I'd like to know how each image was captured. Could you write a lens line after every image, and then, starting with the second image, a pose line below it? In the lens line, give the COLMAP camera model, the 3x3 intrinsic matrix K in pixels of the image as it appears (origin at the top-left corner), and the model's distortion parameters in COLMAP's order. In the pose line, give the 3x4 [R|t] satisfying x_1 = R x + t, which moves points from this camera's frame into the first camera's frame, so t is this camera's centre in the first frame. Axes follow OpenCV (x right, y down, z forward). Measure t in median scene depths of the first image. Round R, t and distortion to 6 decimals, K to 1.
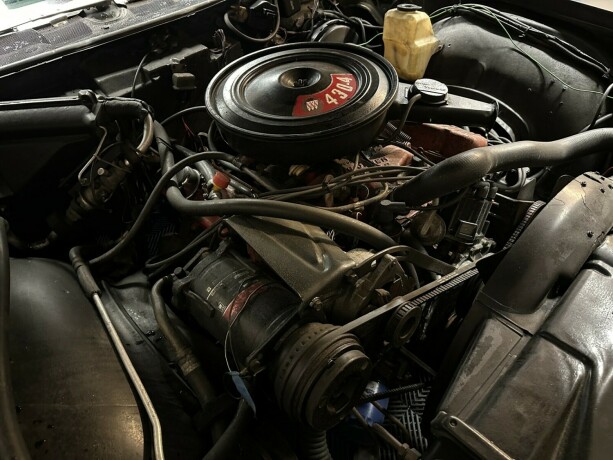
lens RADIAL K [[435.2, 0, 306.6], [0, 435.2, 227.0], [0, 0, 1]] dist [0.056400, -0.078002]
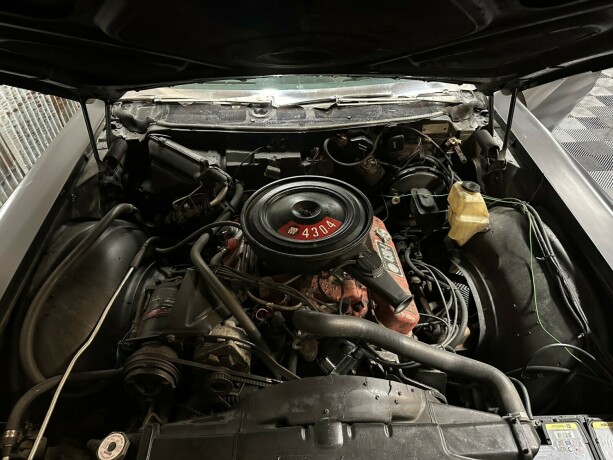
lens RADIAL K [[435.2, 0, 306.6], [0, 435.2, 227.0], [0, 0, 1]] dist [0.056400, -0.078002]
pose [[0.754375, 0.466959, -0.461375, 0.576197], [-0.488753, 0.868736, 0.080111, -0.344540], [0.438222, 0.165065, 0.883581, -0.222872]]
